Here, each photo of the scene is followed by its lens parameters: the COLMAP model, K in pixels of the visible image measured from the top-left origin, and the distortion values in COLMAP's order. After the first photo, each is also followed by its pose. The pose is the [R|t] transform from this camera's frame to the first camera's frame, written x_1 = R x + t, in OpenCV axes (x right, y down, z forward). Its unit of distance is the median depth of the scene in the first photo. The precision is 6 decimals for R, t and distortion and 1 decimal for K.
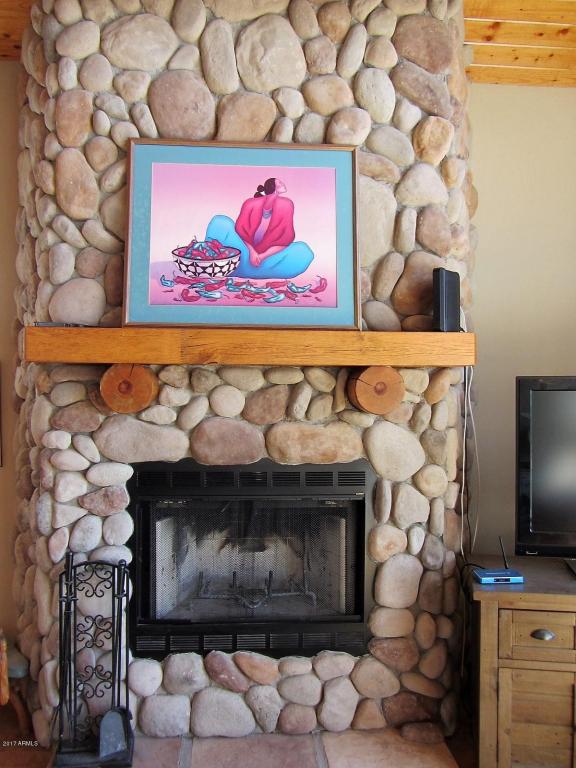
lens RADIAL K [[643.7, 0, 287.8], [0, 643.7, 389.1], [0, 0, 1]] dist [-0.034091, 0.010726]
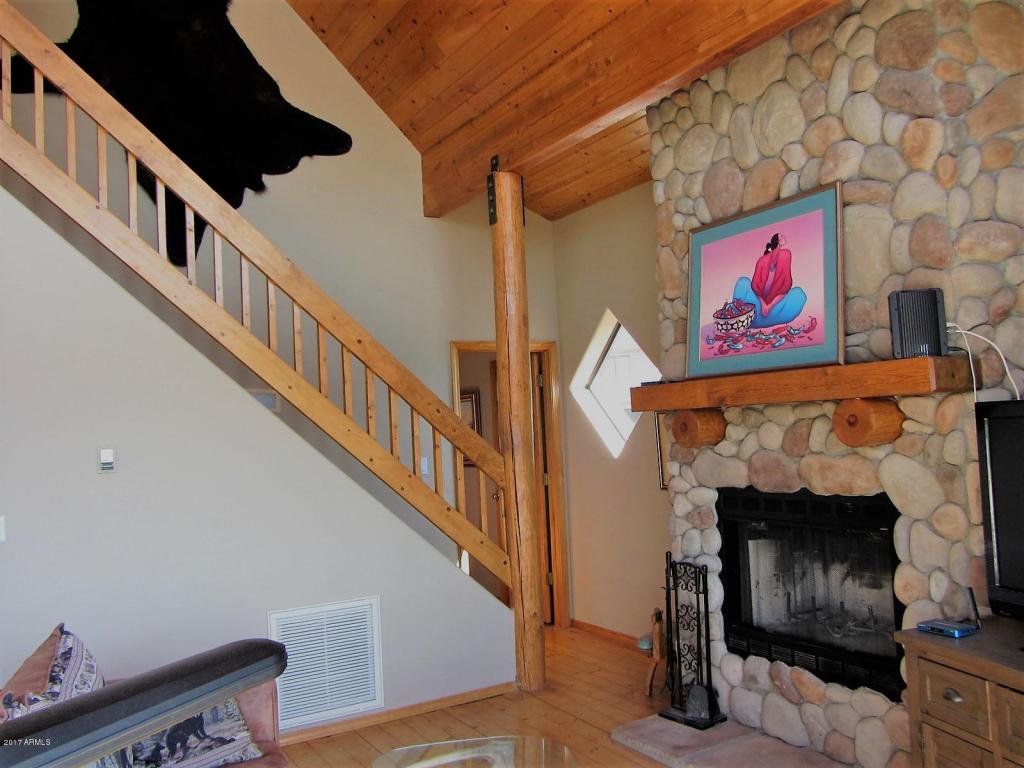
lens RADIAL K [[858.3, 0, 512.0], [0, 858.3, 384.0], [0, 0, 1]] dist [-0.034091, 0.010726]
pose [[0.425670, -0.073010, -0.901928, 1.079691], [0.042257, 0.997256, -0.060783, 0.000228], [0.903891, -0.012239, 0.427588, -0.046857]]
